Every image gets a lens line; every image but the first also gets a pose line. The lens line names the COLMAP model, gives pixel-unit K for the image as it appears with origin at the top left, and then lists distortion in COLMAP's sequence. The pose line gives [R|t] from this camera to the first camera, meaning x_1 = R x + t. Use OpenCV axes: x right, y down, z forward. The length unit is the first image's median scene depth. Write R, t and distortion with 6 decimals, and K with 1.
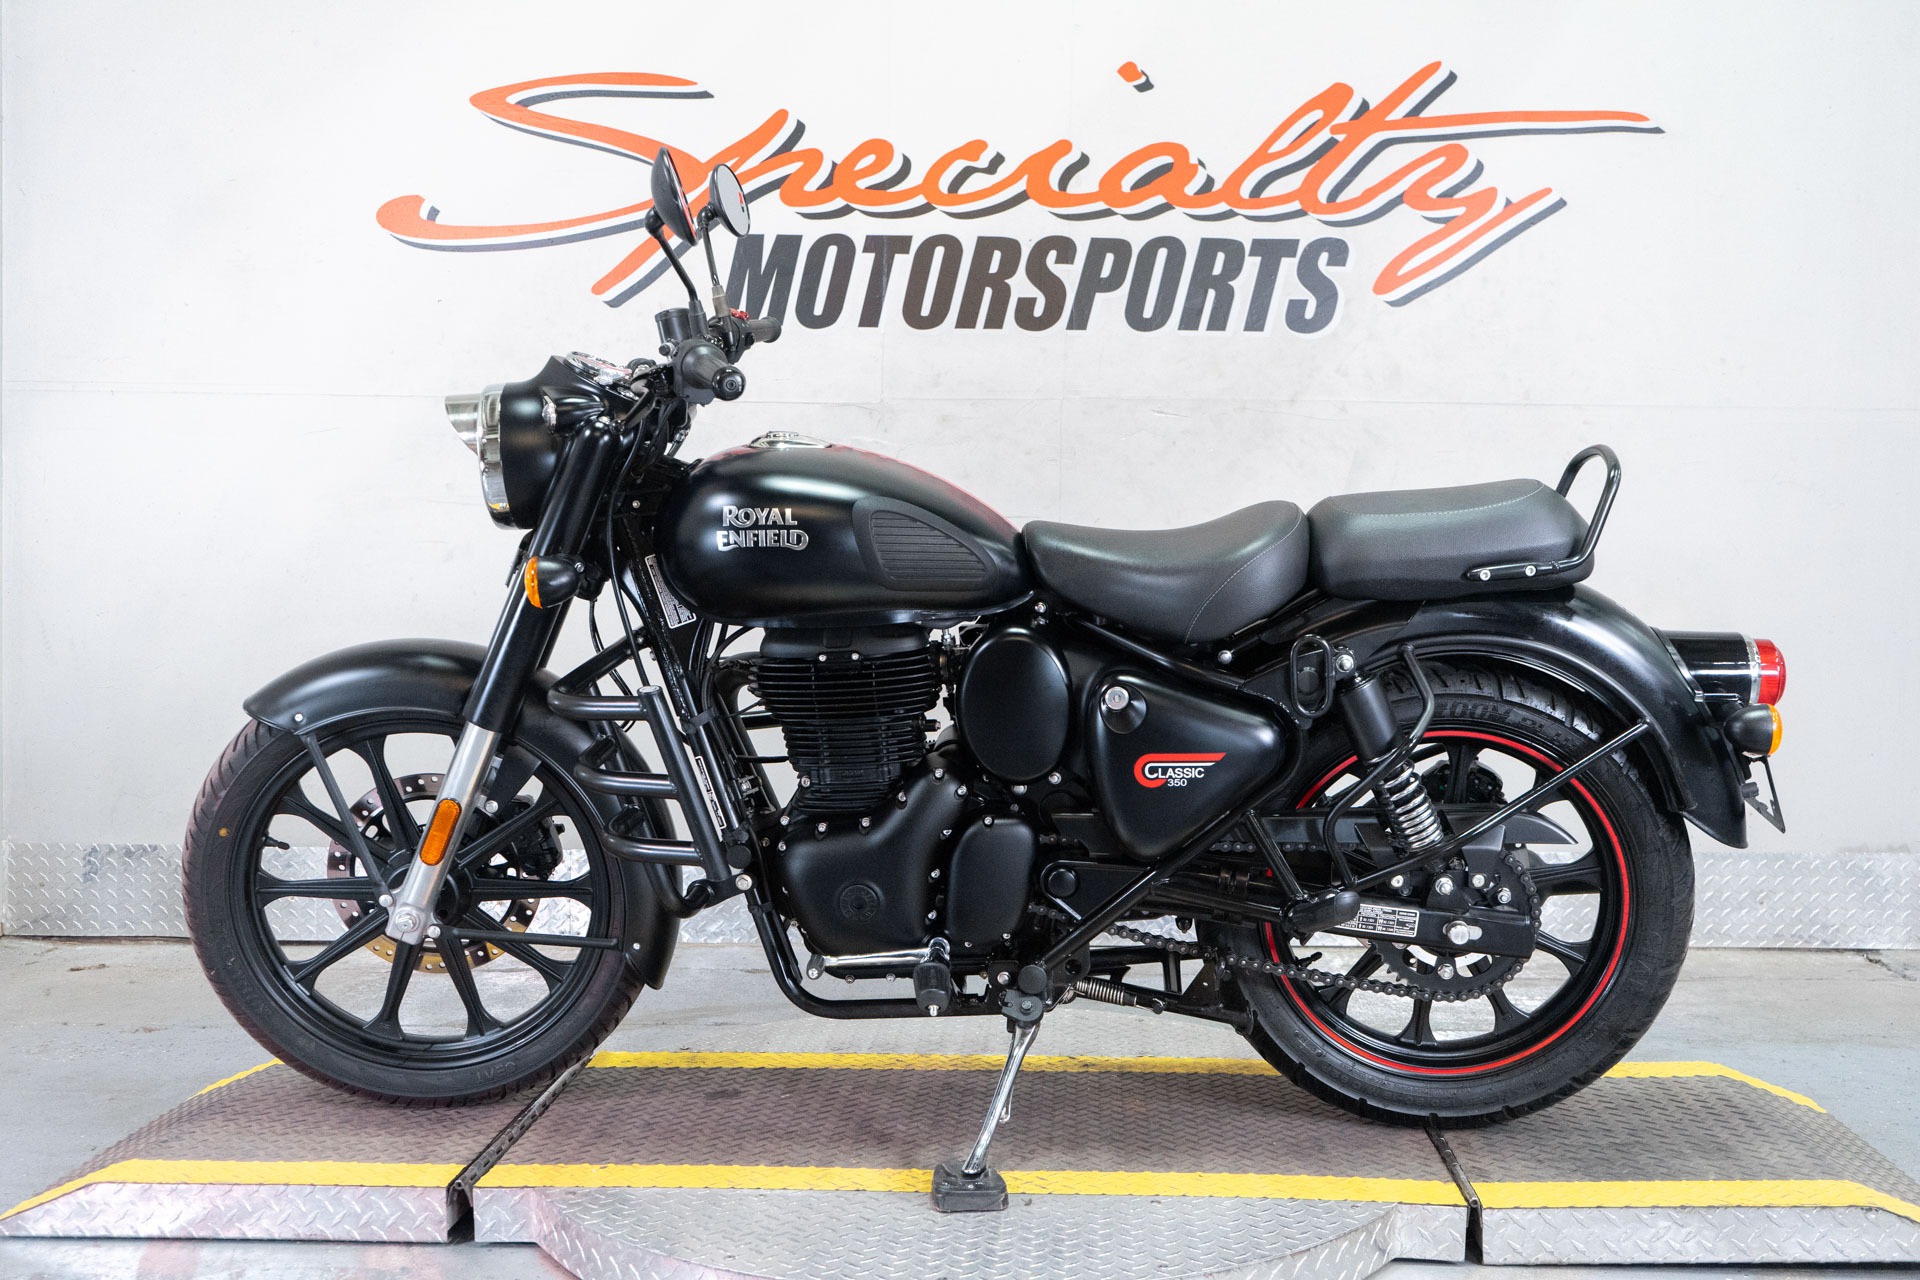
lens RADIAL K [[1868.9, 0, 949.5], [0, 1868.9, 637.7], [0, 0, 1]] dist [0.012360, 0.000000]
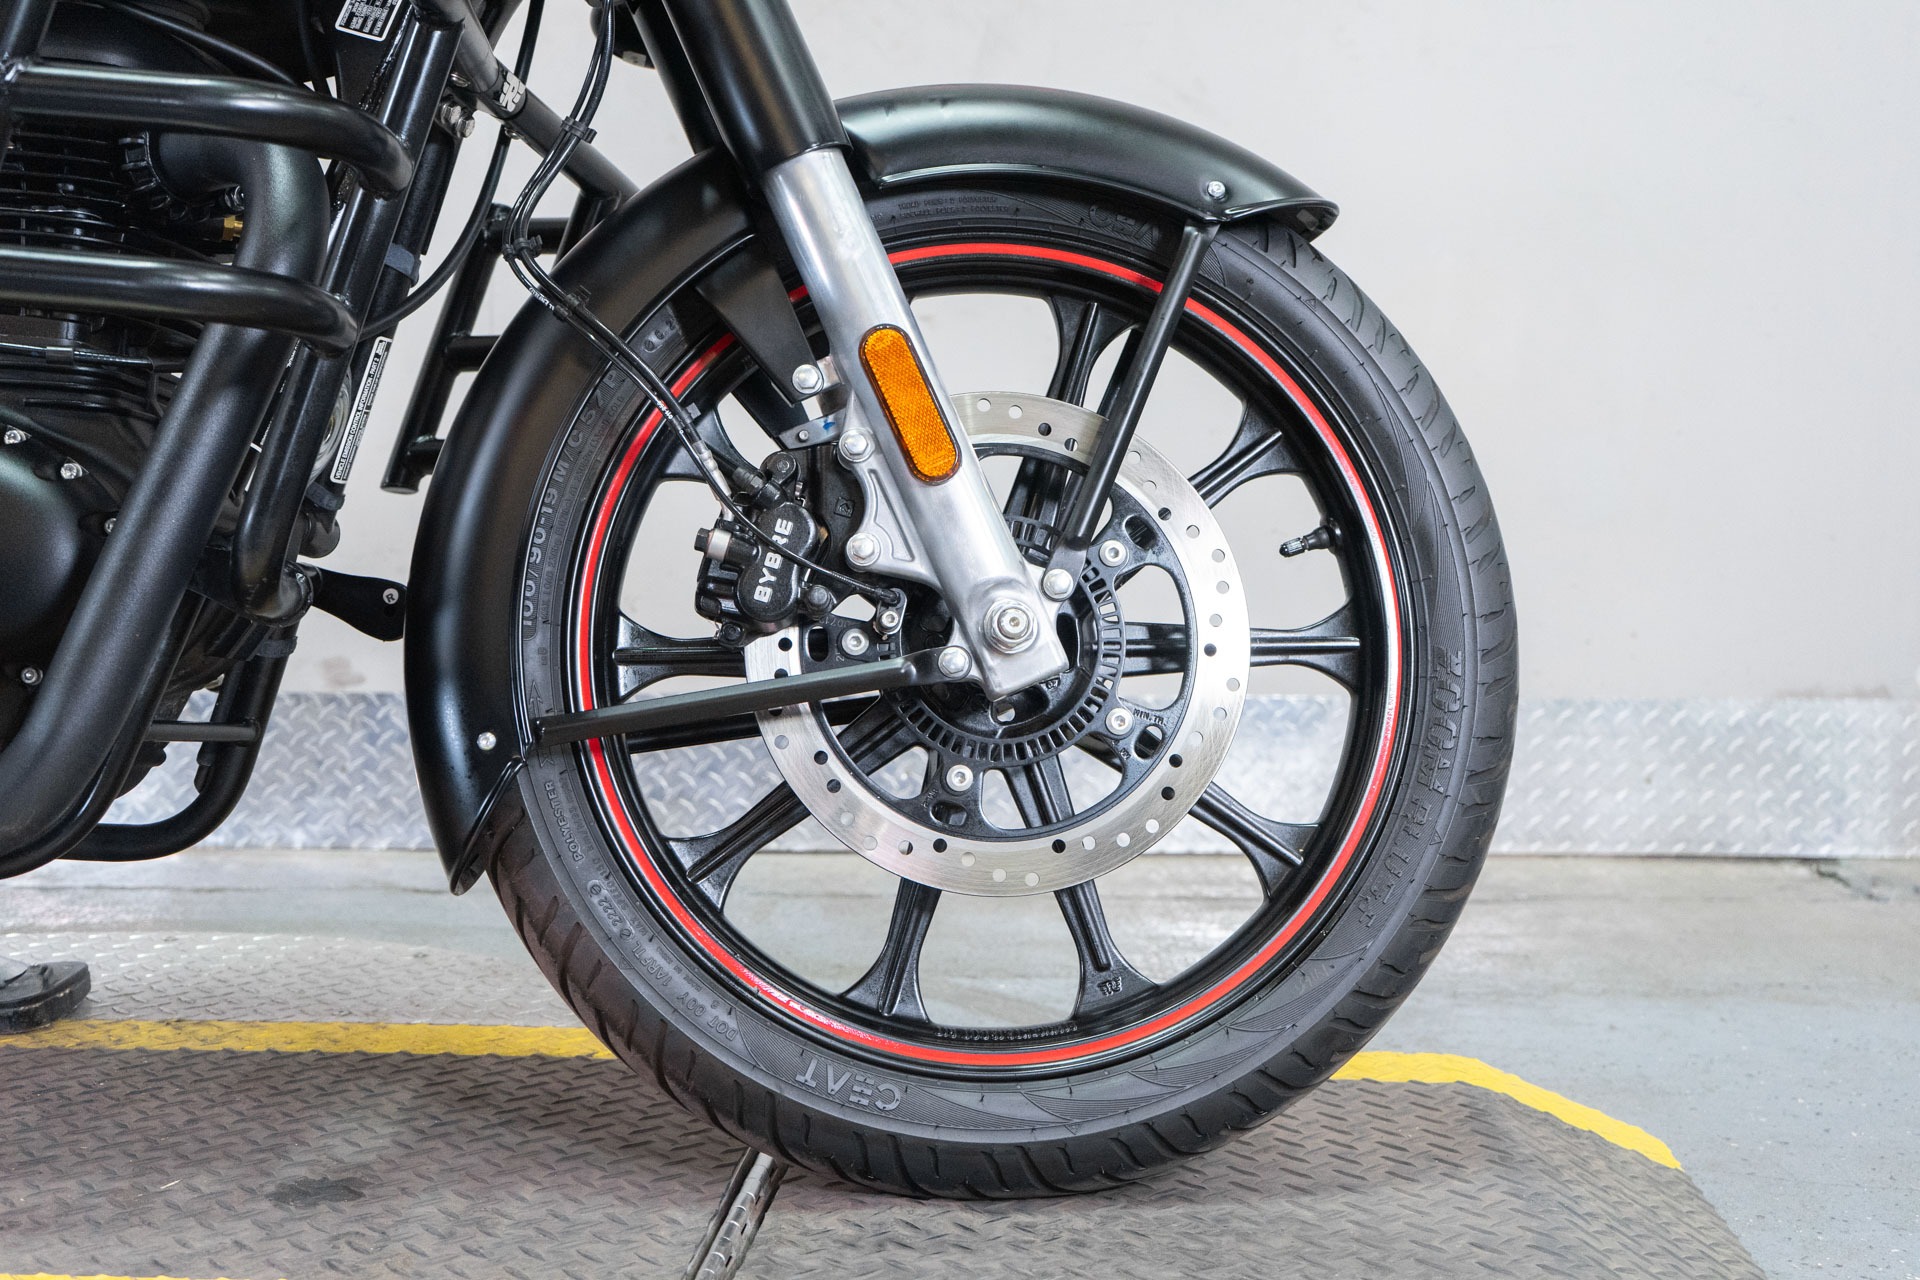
lens RADIAL K [[2257.6, 0, 961.9], [0, 2257.6, 585.6], [0, 0, 1]] dist [0.044432, 0.000000]
pose [[0.998768, 0.007414, 0.049066, 0.216740], [-0.007930, 0.999915, 0.010325, 0.089878], [-0.048985, -0.010702, 0.998742, 0.345029]]
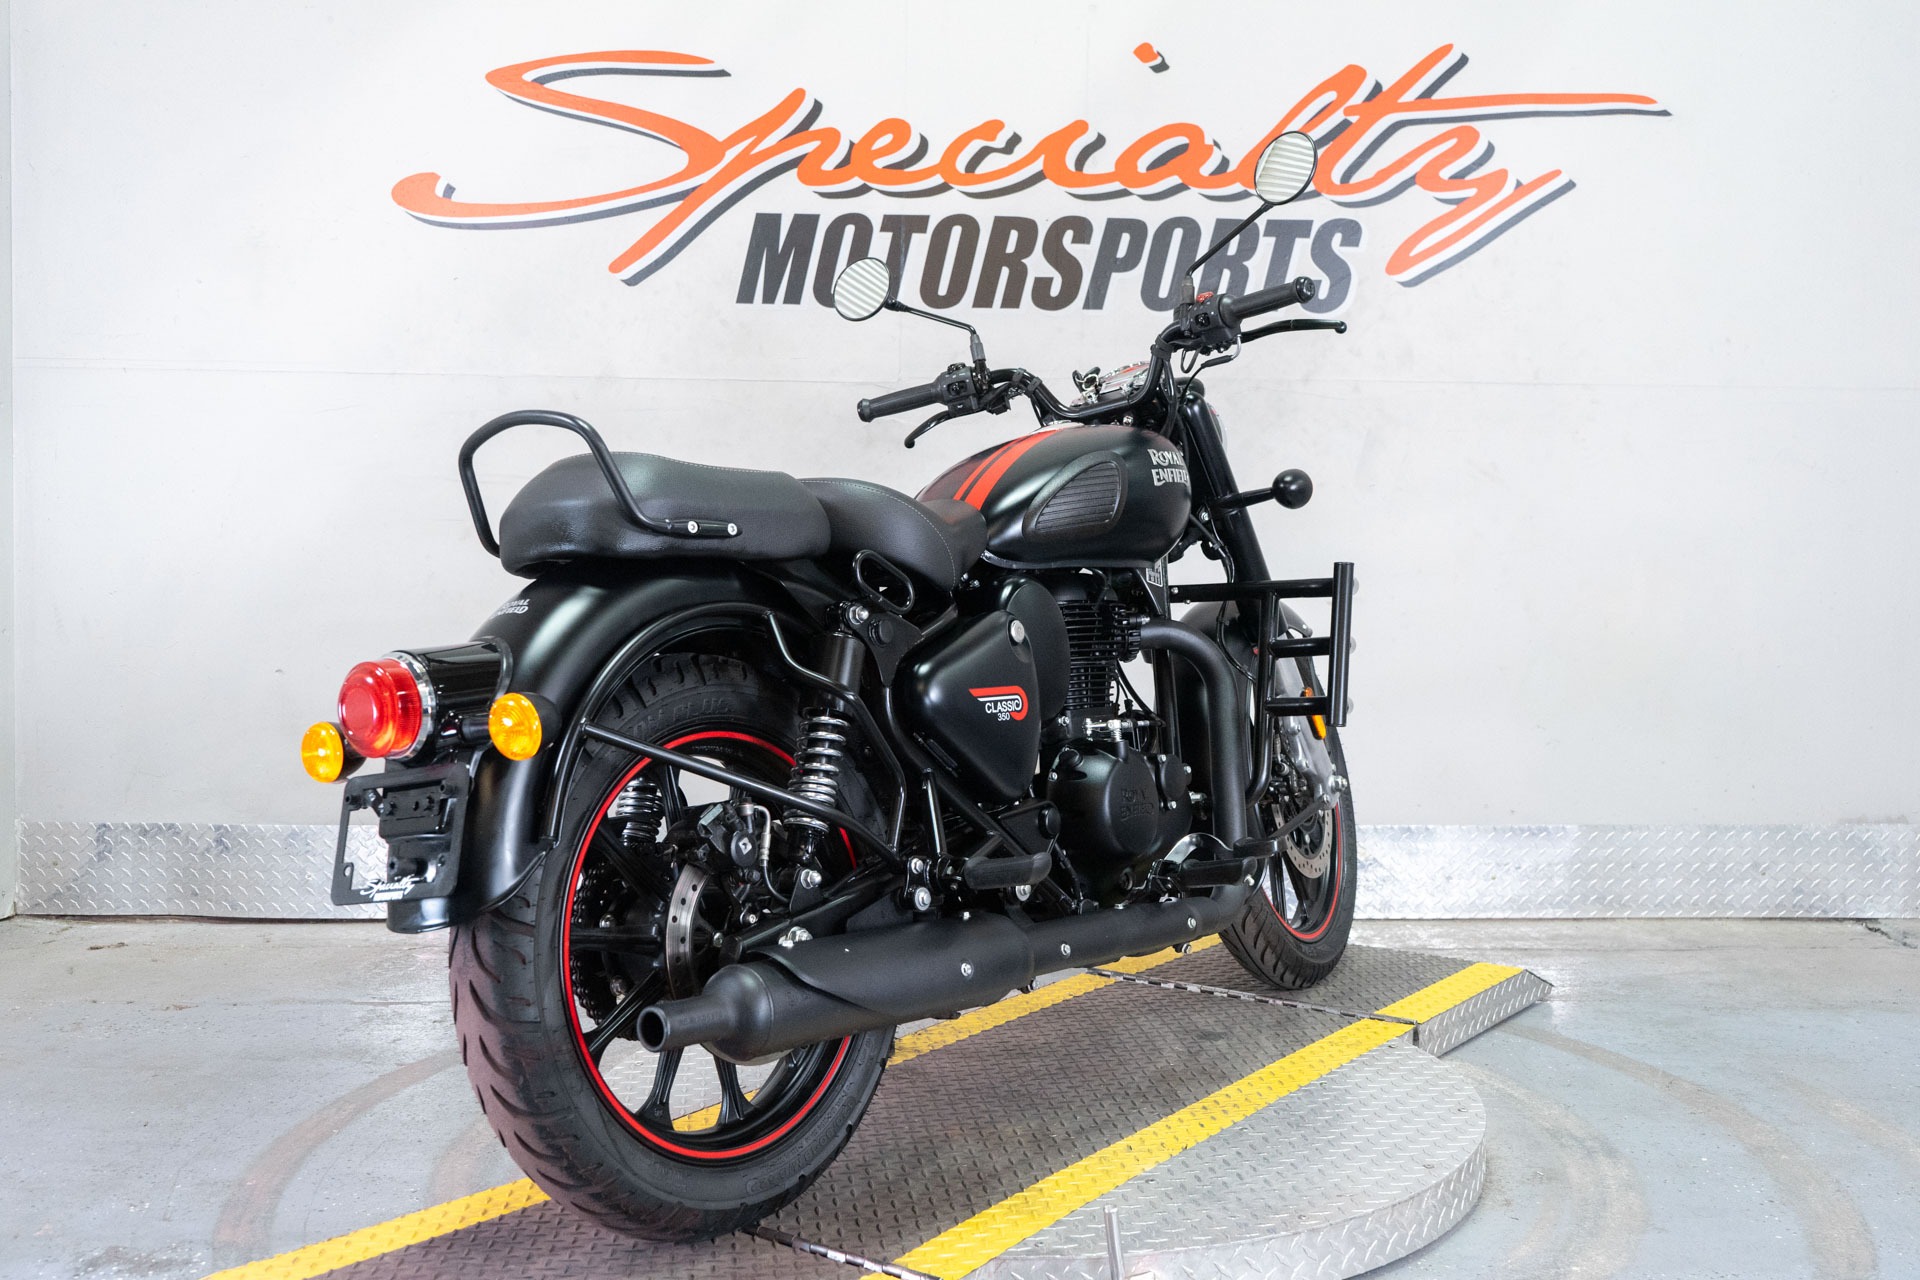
lens RADIAL K [[1868.9, 0, 952.1], [0, 1868.9, 633.5], [0, 0, 1]] dist [0.012360, 0.000000]
pose [[0.999685, -0.001737, 0.025028, -0.041618], [0.001503, 0.999955, 0.009370, 0.000753], [-0.025043, -0.009330, 0.999643, -0.009082]]
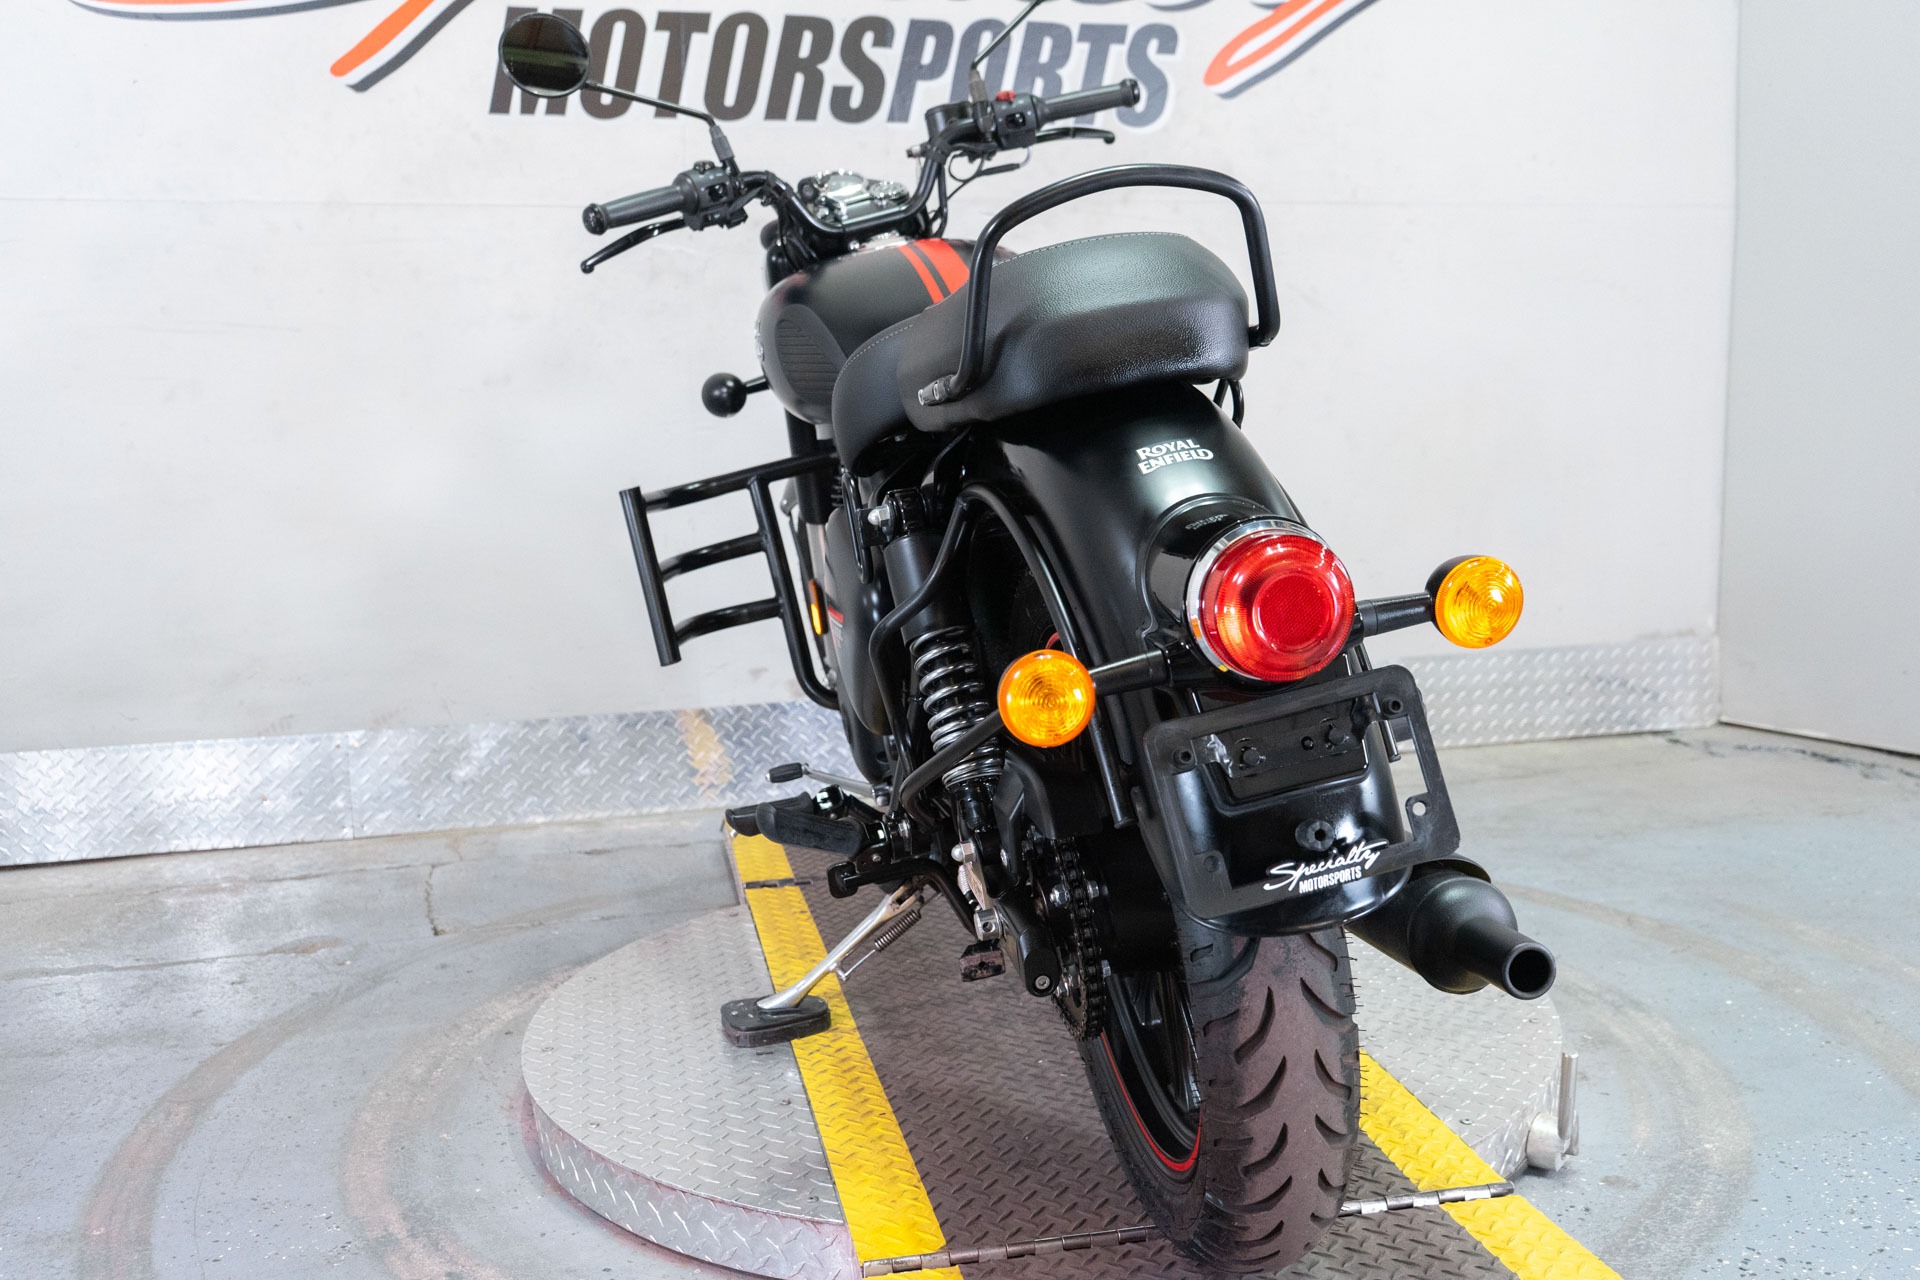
lens RADIAL K [[1832.0, 0, 950.9], [0, 1832.0, 628.9], [0, 0, 1]] dist [0.000828, 0.000000]
pose [[0.966018, -0.063206, 0.250629, -0.181433], [0.041462, 0.994977, 0.091113, 0.000008], [-0.255129, -0.077625, 0.963786, 0.146789]]
